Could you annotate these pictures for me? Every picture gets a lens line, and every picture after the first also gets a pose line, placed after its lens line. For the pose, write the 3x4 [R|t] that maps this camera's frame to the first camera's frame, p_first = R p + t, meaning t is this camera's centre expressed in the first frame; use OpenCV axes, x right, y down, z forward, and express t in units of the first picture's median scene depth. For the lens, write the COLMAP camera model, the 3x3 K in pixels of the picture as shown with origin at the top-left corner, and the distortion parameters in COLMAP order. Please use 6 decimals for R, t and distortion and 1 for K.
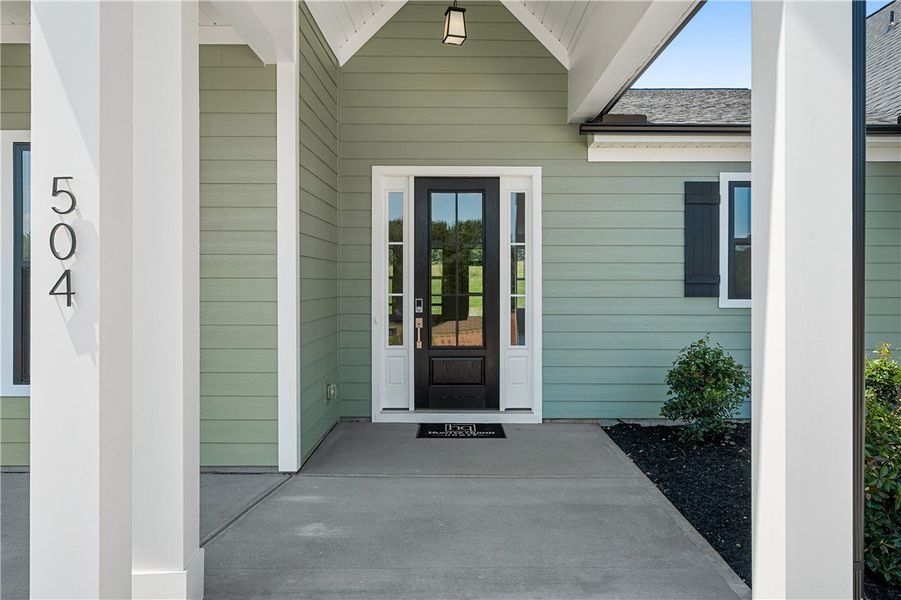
lens RADIAL K [[668.9, 0, 452.2], [0, 668.9, 281.6], [0, 0, 1]] dist [-0.001545, 0.001113]
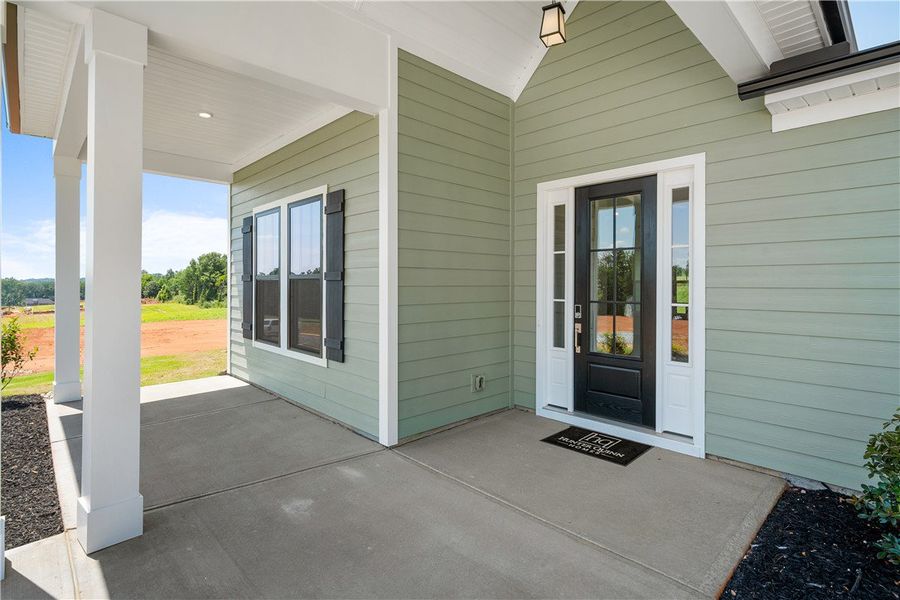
lens RADIAL K [[444.0, 0, 450.4], [0, 444.0, 283.9], [0, 0, 1]] dist [-0.004062, -0.000184]
pose [[0.699102, 0.001728, -0.715020, 0.307331], [-0.000255, 0.999998, 0.002167, -0.008245], [0.715022, -0.001333, 0.699101, 0.383035]]
